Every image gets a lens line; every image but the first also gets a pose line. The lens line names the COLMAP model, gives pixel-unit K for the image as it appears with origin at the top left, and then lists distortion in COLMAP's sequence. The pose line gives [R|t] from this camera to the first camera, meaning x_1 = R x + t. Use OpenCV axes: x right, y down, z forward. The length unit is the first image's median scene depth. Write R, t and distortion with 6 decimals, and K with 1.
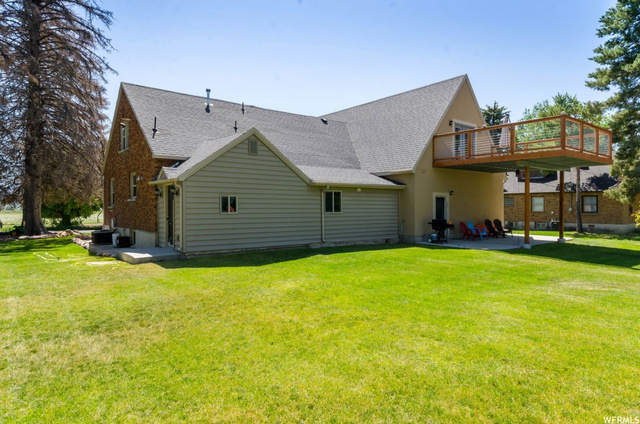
lens RADIAL K [[376.7, 0, 318.2], [0, 376.7, 212.0], [0, 0, 1]] dist [0.001083, -0.001342]
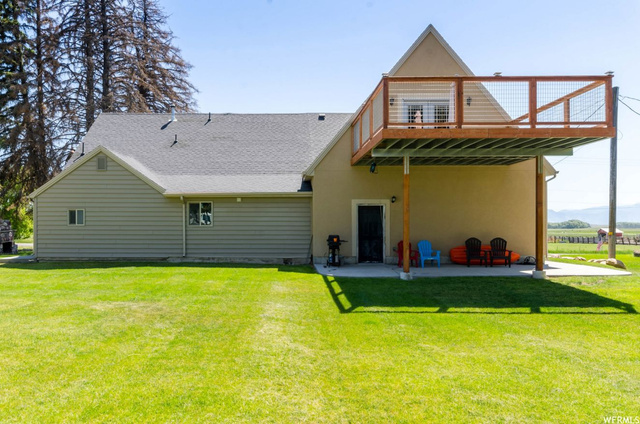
lens RADIAL K [[450.1, 0, 319.2], [0, 450.1, 214.2], [0, 0, 1]] dist [0.010171, 0.001355]
pose [[0.793117, -0.000071, -0.609070, 0.931577], [-0.007131, 0.999930, -0.009402, -0.017495], [0.609028, 0.011801, 0.793061, 0.304132]]
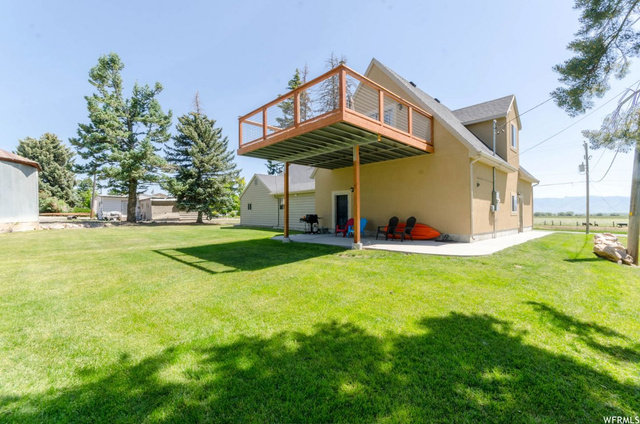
lens RADIAL K [[277.2, 0, 322.8], [0, 277.2, 210.0], [0, 0, 1]] dist [0.002822, -0.000089]
pose [[0.113300, -0.012816, -0.993478, 1.333002], [-0.009474, 0.999857, -0.013979, 0.018109], [0.993516, 0.010996, 0.113163, 1.030590]]
